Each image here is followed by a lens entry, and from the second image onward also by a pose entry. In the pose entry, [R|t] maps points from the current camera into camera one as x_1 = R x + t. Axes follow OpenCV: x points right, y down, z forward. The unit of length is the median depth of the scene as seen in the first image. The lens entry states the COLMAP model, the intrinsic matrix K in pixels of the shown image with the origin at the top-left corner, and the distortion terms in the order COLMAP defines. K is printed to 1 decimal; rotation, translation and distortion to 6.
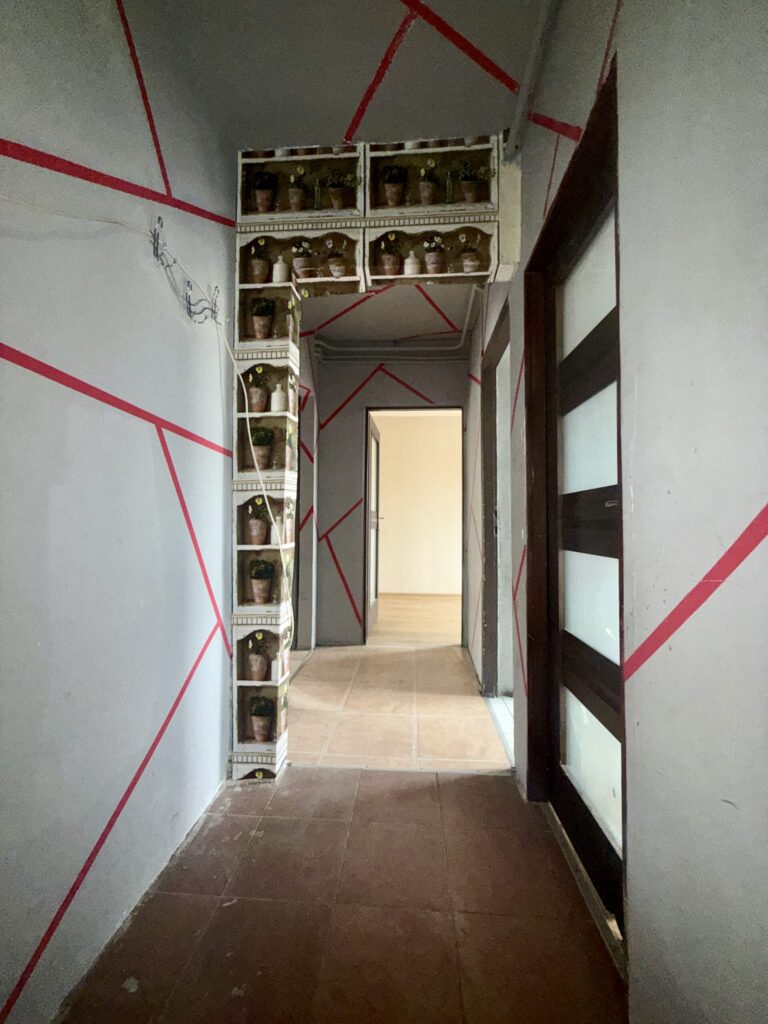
lens RADIAL K [[413.0, 0, 385.1], [0, 413.0, 517.4], [0, 0, 1]] dist [0.000749, -0.000367]
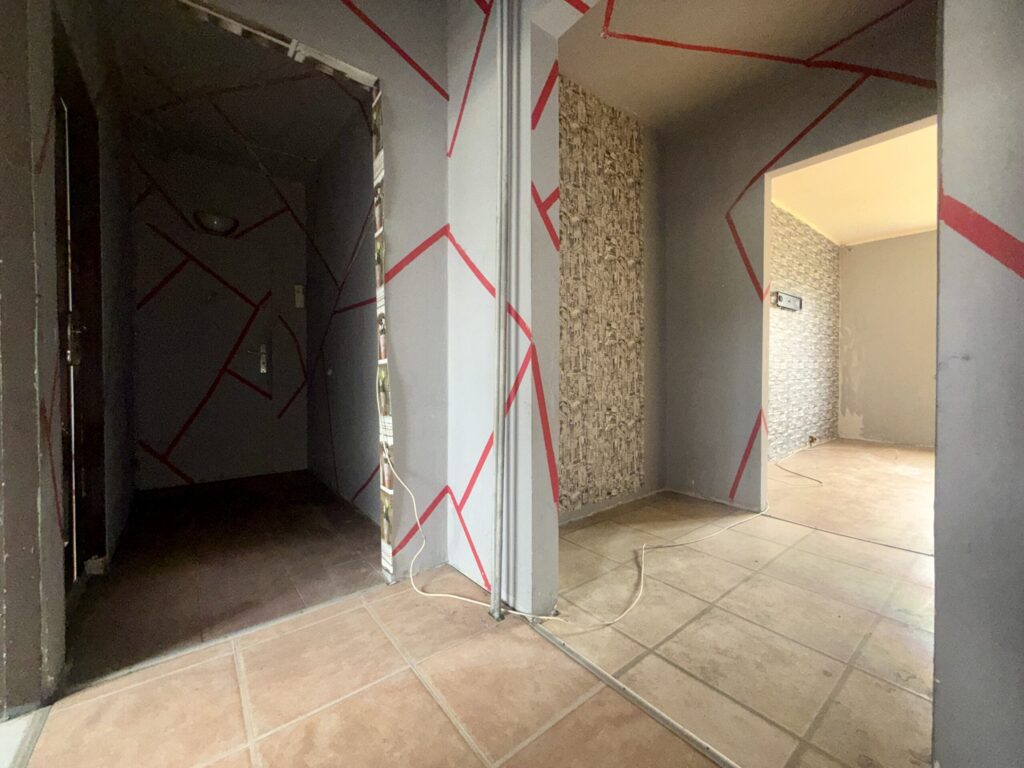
lens RADIAL K [[413.0, 0, 508.4], [0, 413.0, 383.0], [0, 0, 1]] dist [0.000749, -0.000367]
pose [[-0.747728, 0.009288, -0.663940, 0.183925], [0.015381, 0.999876, -0.003334, 0.119611], [0.663827, -0.012705, -0.747778, 1.761642]]
